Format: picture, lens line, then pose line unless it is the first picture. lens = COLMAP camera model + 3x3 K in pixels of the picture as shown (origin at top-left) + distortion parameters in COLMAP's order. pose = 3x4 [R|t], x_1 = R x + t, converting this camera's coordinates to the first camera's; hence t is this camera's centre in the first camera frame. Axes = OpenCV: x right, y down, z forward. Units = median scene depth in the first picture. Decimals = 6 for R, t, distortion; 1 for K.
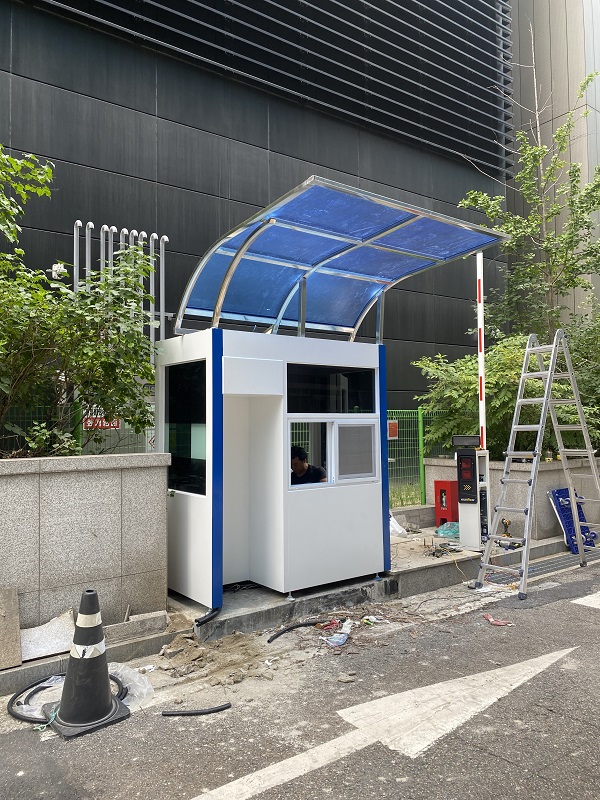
lens RADIAL K [[615.5, 0, 297.4], [0, 615.5, 401.4], [0, 0, 1]] dist [0.009439, -0.003288]
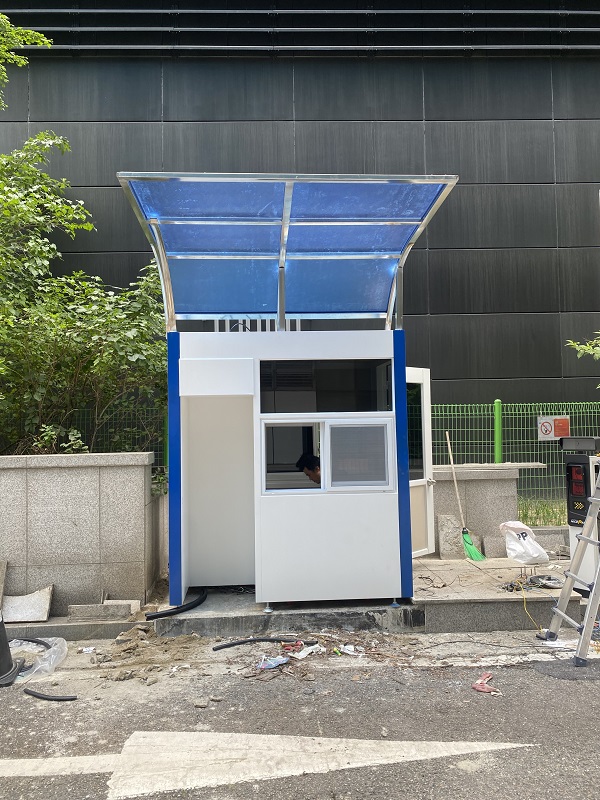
lens RADIAL K [[615.5, 0, 292.0], [0, 615.5, 399.2], [0, 0, 1]] dist [0.009439, -0.003288]
pose [[0.830619, -0.024184, -0.556316, 0.585926], [0.028926, 0.999582, -0.000264, -0.001503], [0.556090, -0.015873, 0.830971, 0.255712]]
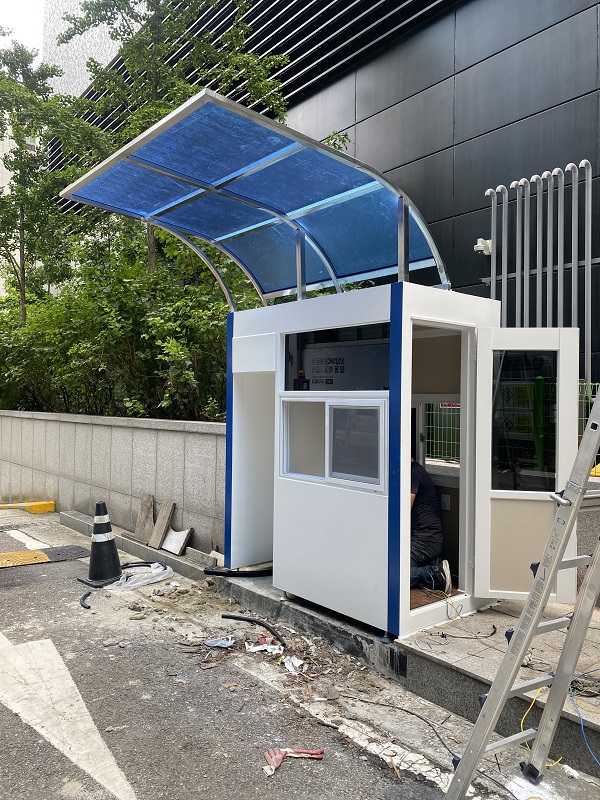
lens RADIAL K [[615.5, 0, 300.4], [0, 615.5, 398.5], [0, 0, 1]] dist [0.009439, -0.003288]
pose [[0.052825, 0.010179, -0.998552, 0.933222], [0.019248, 0.999752, 0.011210, 0.022438], [0.998418, -0.019812, 0.052616, 1.041919]]
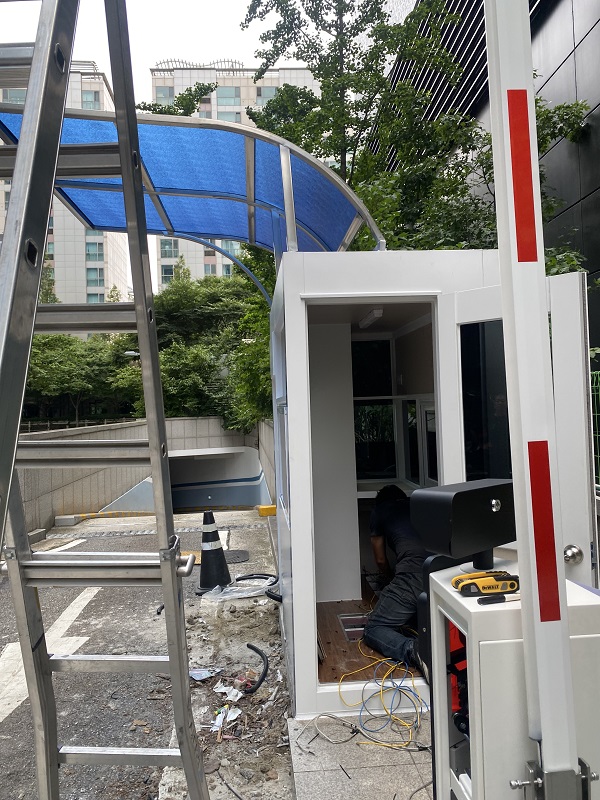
lens RADIAL K [[615.5, 0, 305.0], [0, 615.5, 396.4], [0, 0, 1]] dist [0.009439, -0.003288]
pose [[-0.533317, 0.013188, -0.845812, 0.665385], [0.064980, 0.997563, -0.025418, 0.042357], [0.843416, -0.068517, -0.532875, 1.535346]]
